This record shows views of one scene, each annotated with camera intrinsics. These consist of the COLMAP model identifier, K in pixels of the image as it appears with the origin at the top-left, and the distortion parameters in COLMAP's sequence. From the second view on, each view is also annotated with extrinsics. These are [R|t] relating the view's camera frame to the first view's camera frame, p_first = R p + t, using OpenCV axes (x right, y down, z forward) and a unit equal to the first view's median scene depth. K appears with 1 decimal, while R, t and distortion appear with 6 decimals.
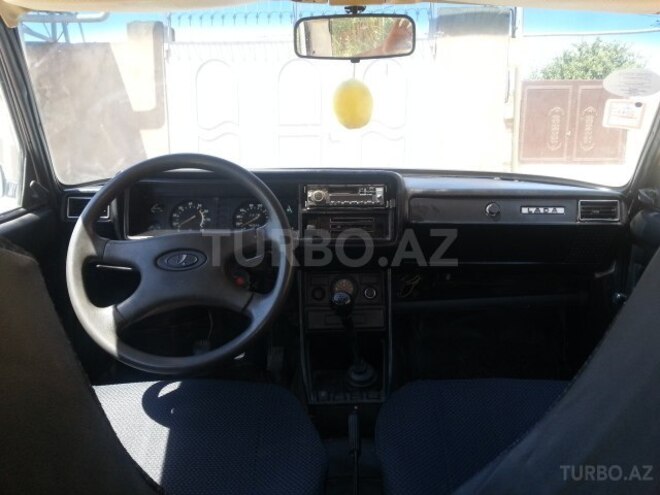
lens RADIAL K [[514.8, 0, 330.0], [0, 514.8, 247.5], [0, 0, 1]] dist [0.001106, 0.000493]
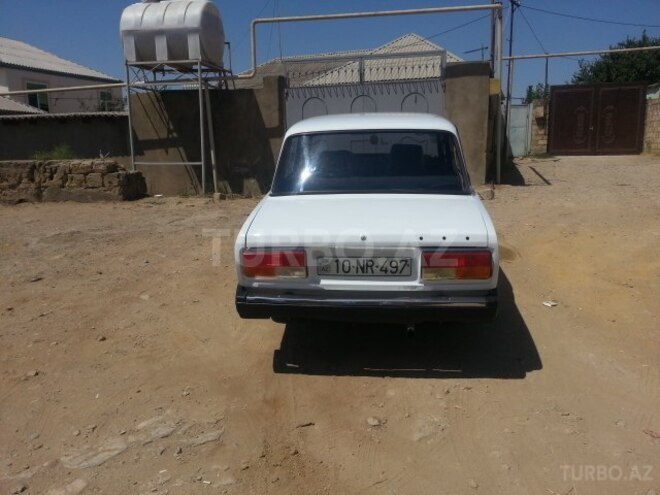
lens RADIAL K [[514.8, 0, 330.0], [0, 514.8, 247.5], [0, 0, 1]] dist [0.001106, 0.000493]
pose [[0.990921, 0.003261, -0.134406, 0.024445], [-0.002338, 0.999973, 0.007022, 0.047153], [0.134425, -0.006644, 0.990902, -0.266617]]
